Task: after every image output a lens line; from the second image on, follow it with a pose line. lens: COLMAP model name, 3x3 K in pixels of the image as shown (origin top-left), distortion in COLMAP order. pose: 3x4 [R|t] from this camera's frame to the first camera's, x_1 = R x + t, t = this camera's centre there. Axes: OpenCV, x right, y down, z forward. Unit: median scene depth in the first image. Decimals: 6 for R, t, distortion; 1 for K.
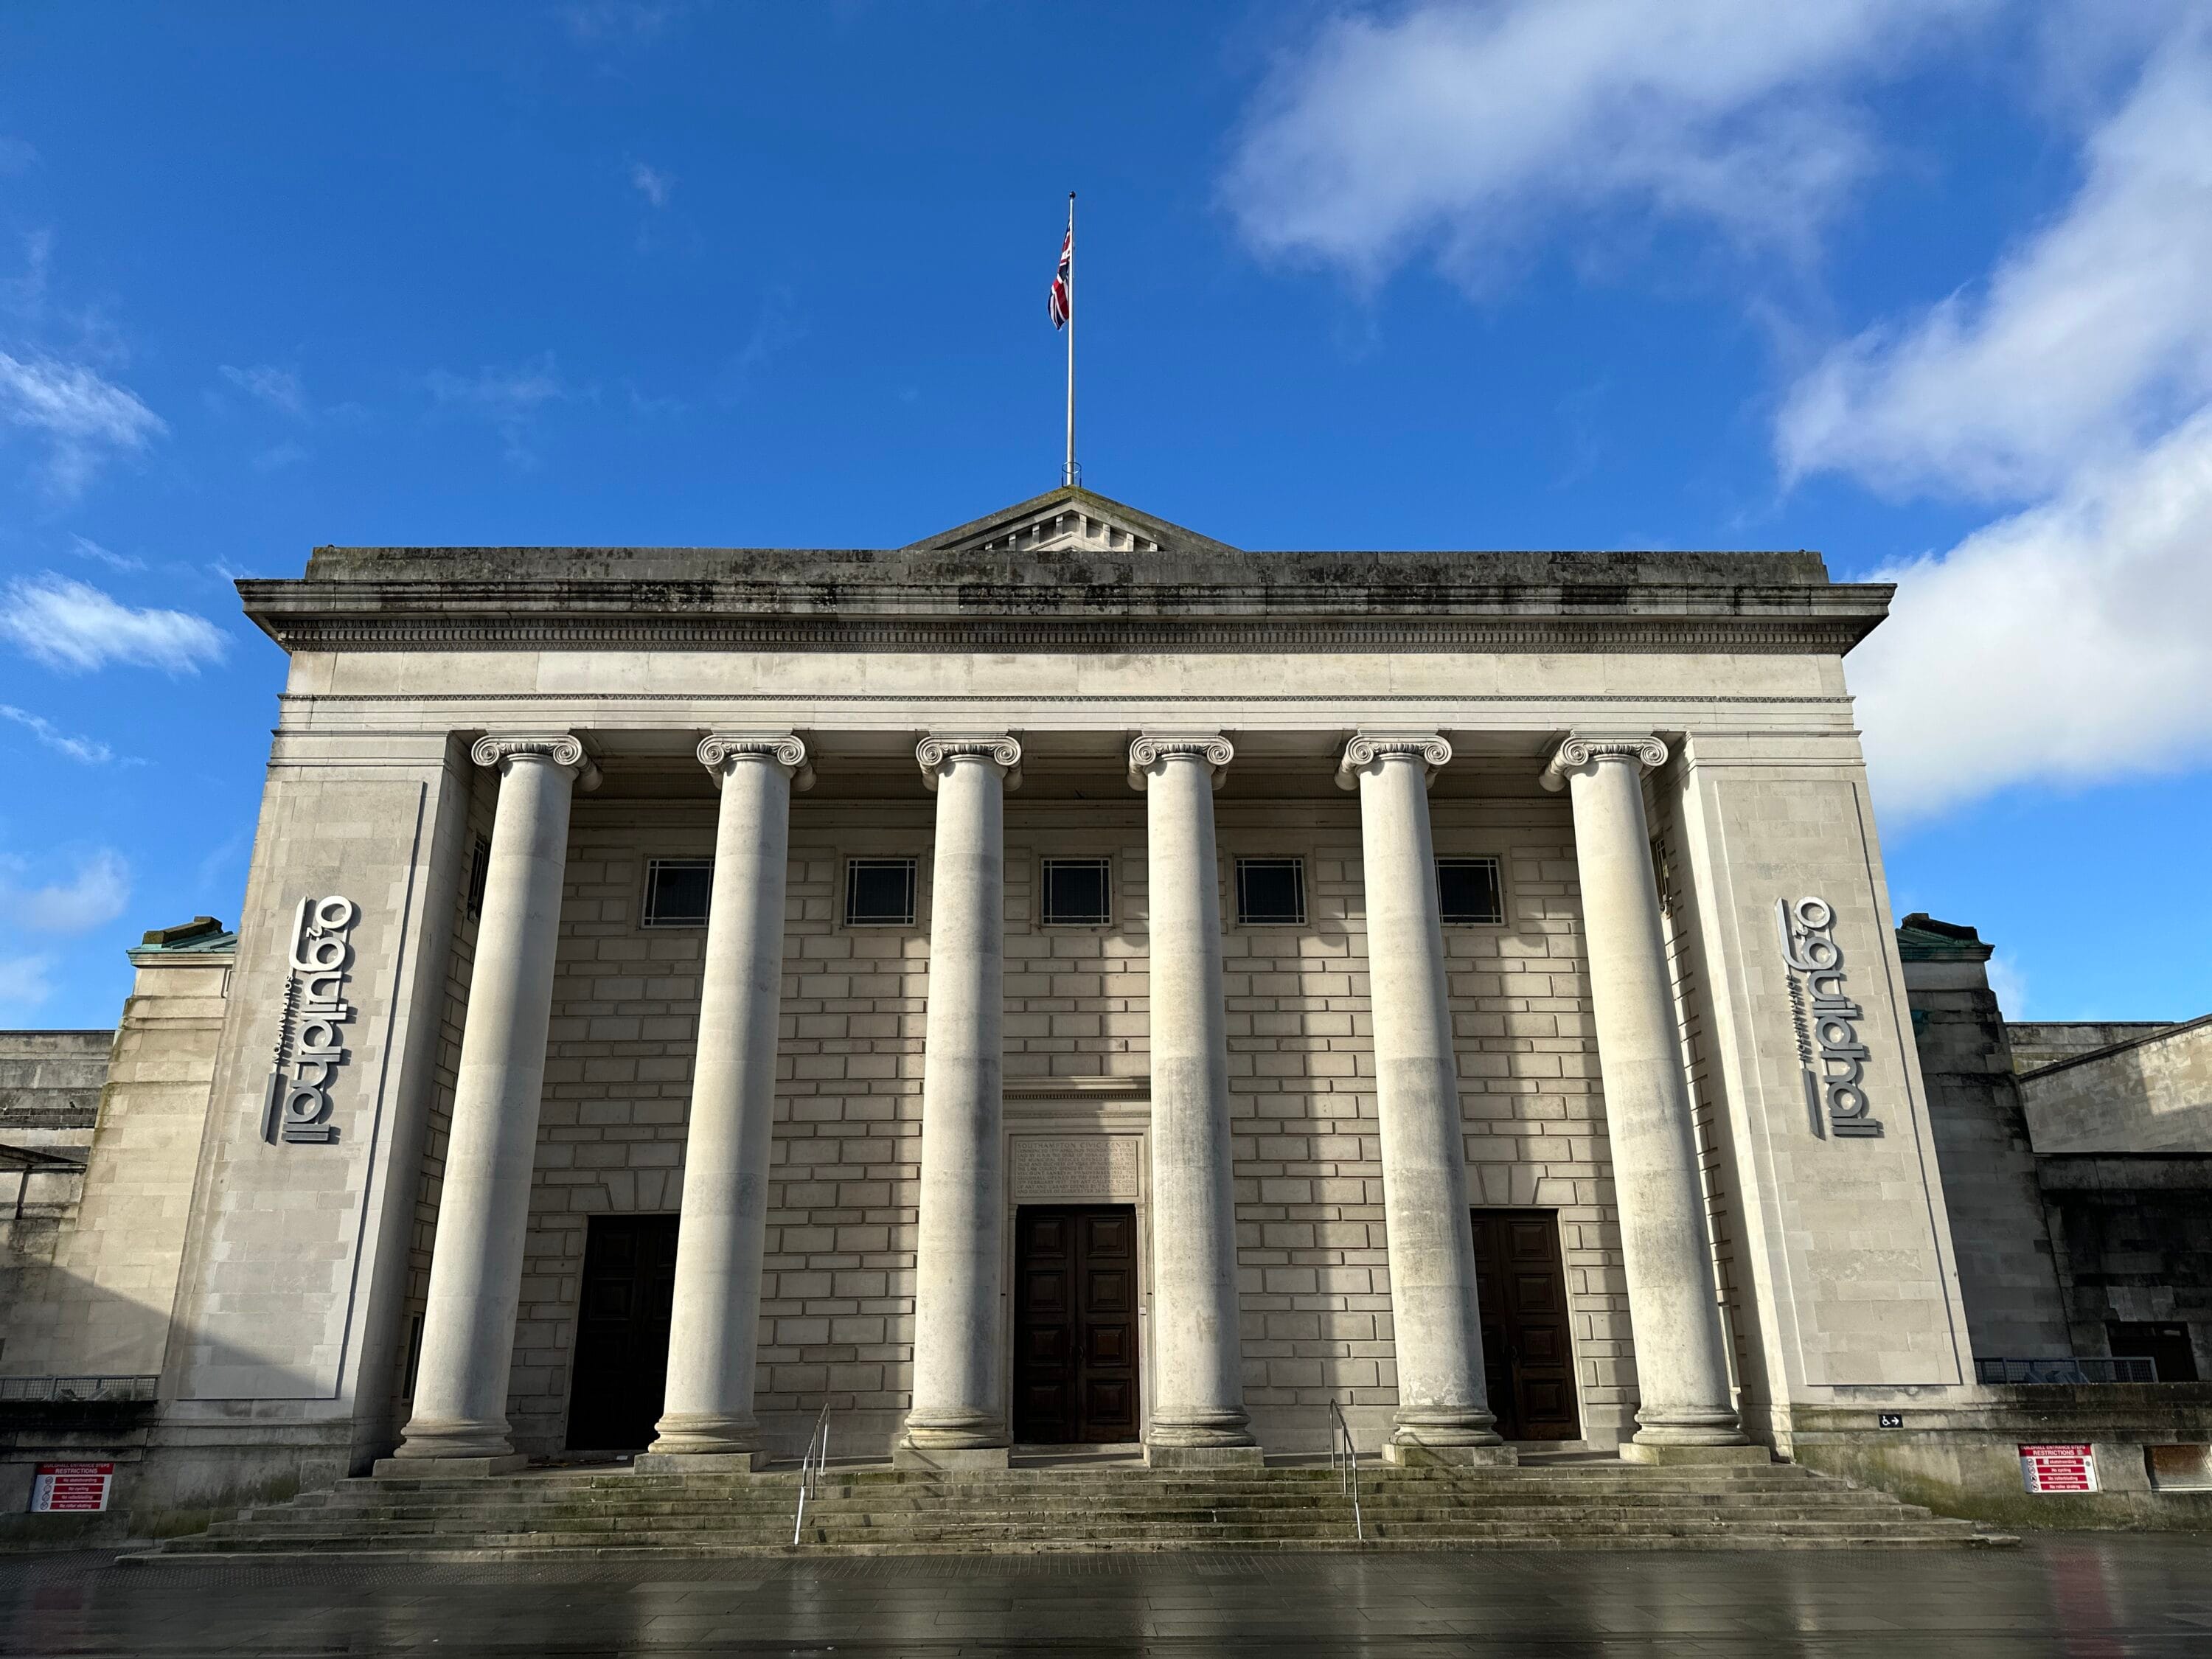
lens RADIAL K [[1543.8, 0, 1103.0], [0, 1543.8, 842.3], [0, 0, 1]] dist [0.060535, -0.082467]
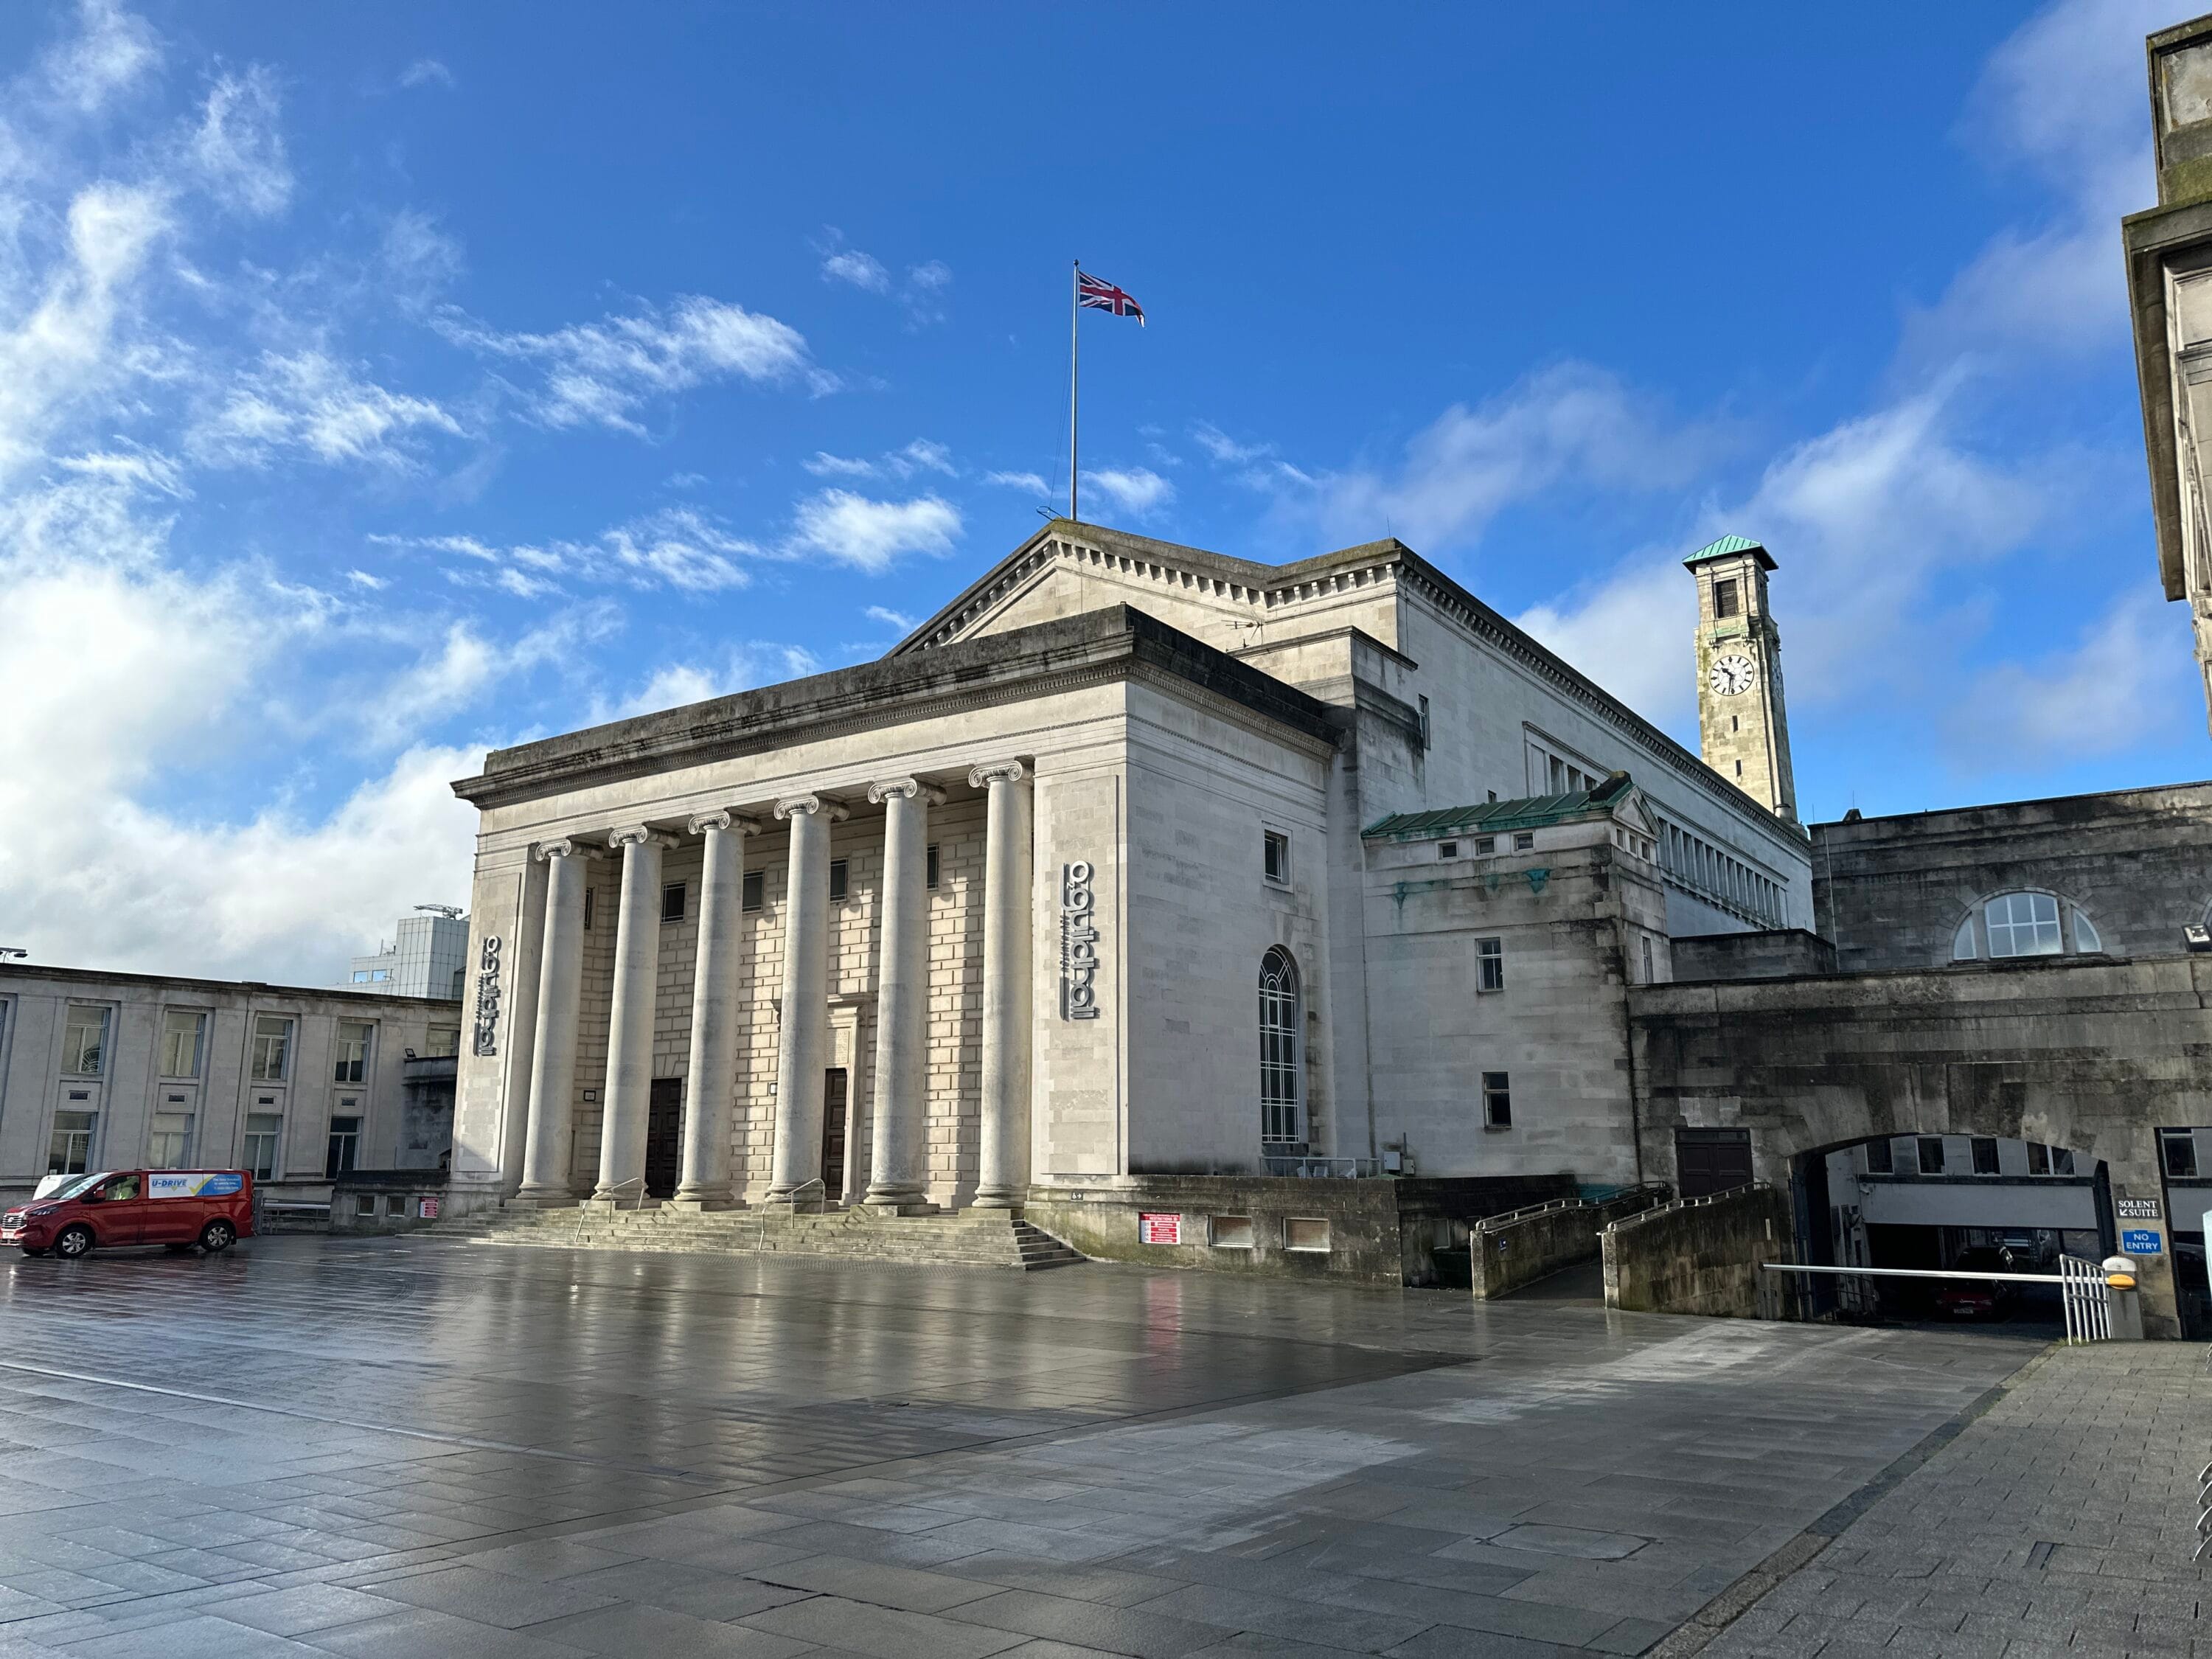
lens RADIAL K [[1543.8, 0, 1098.8], [0, 1543.8, 826.7], [0, 0, 1]] dist [0.060535, -0.082467]
pose [[0.810906, -0.113254, -0.574113, 1.273482], [0.184656, 0.980489, 0.067398, -0.090560], [0.555278, -0.160667, 0.815998, -0.195337]]
